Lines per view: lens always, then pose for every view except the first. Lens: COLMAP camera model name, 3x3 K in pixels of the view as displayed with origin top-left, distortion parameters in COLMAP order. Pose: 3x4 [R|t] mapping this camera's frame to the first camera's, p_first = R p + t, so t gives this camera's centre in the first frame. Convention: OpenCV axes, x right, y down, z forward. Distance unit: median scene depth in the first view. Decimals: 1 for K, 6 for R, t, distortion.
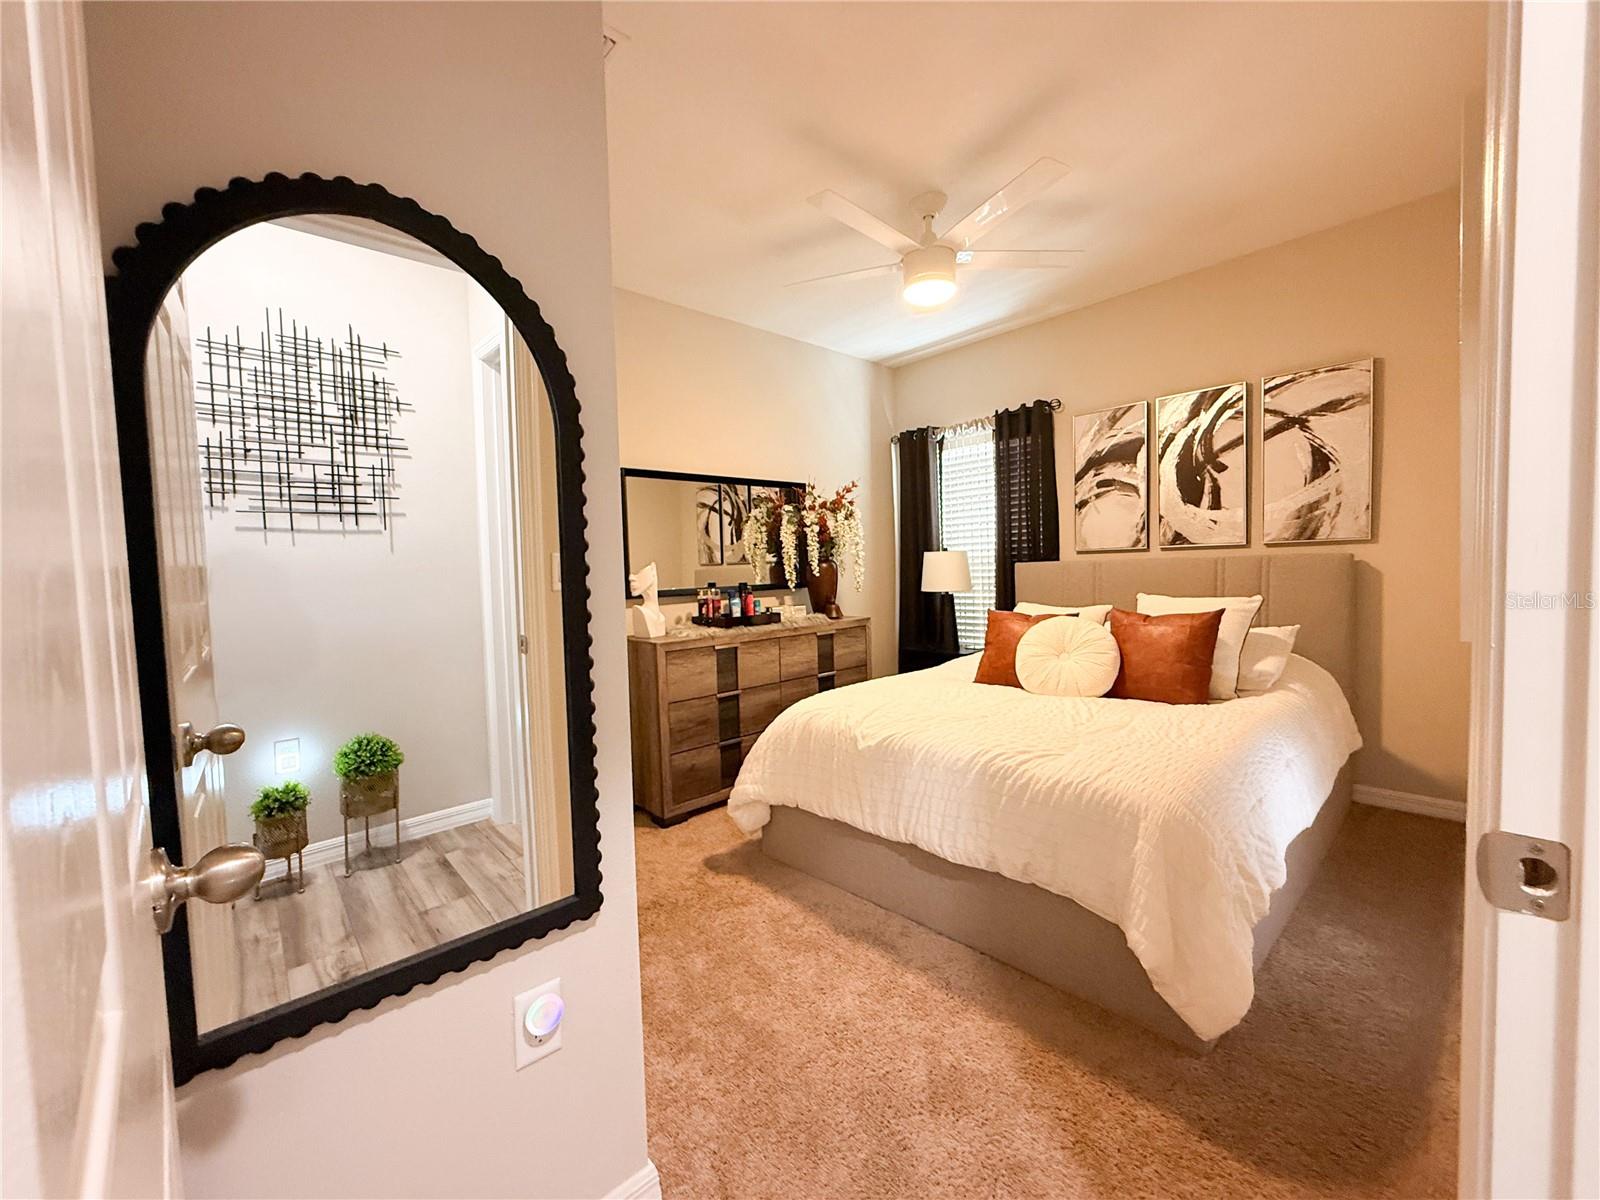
lens RADIAL K [[641.9, 0, 800.2], [0, 641.9, 596.8], [0, 0, 1]] dist [-0.000430, -0.000621]
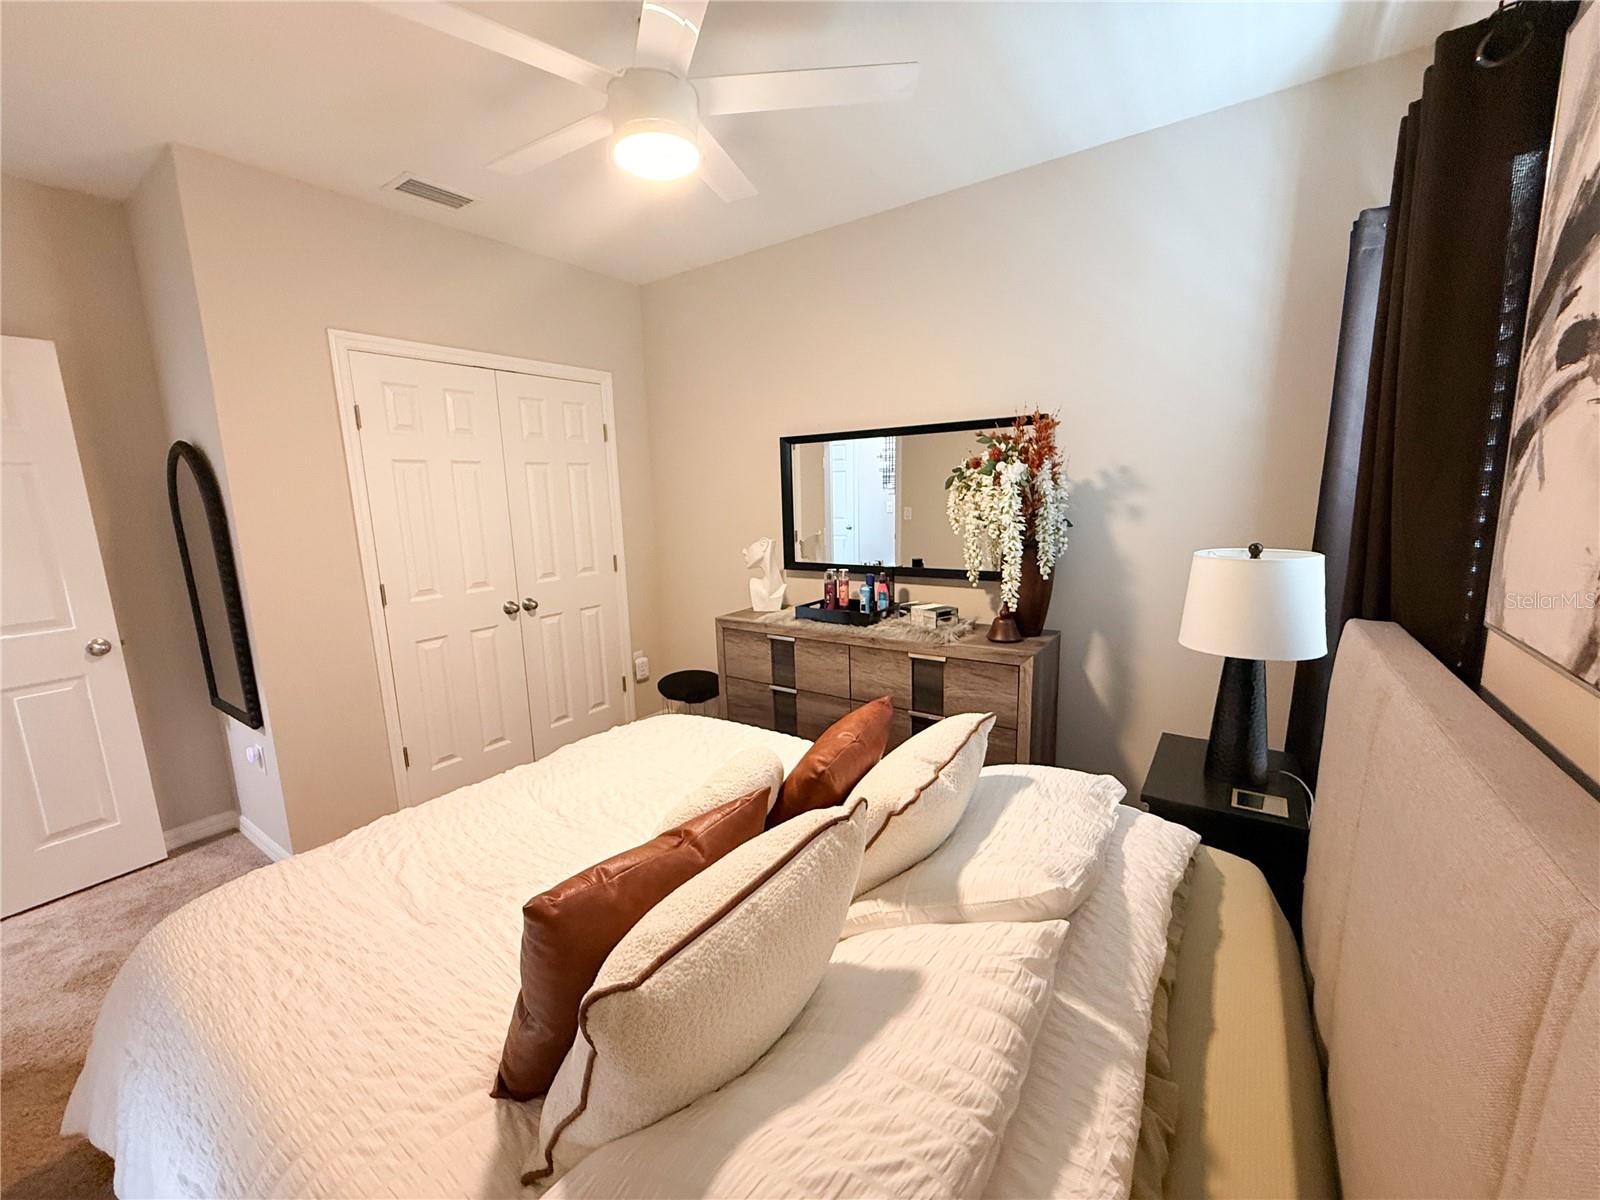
lens RADIAL K [[641.9, 0, 804.2], [0, 641.9, 599.9], [0, 0, 1]] dist [-0.000430, -0.000621]
pose [[0.220344, 0.185937, -0.957536, 0.736787], [-0.038212, 0.982555, 0.182002, -0.139429], [0.974673, -0.003514, 0.223605, 0.806878]]
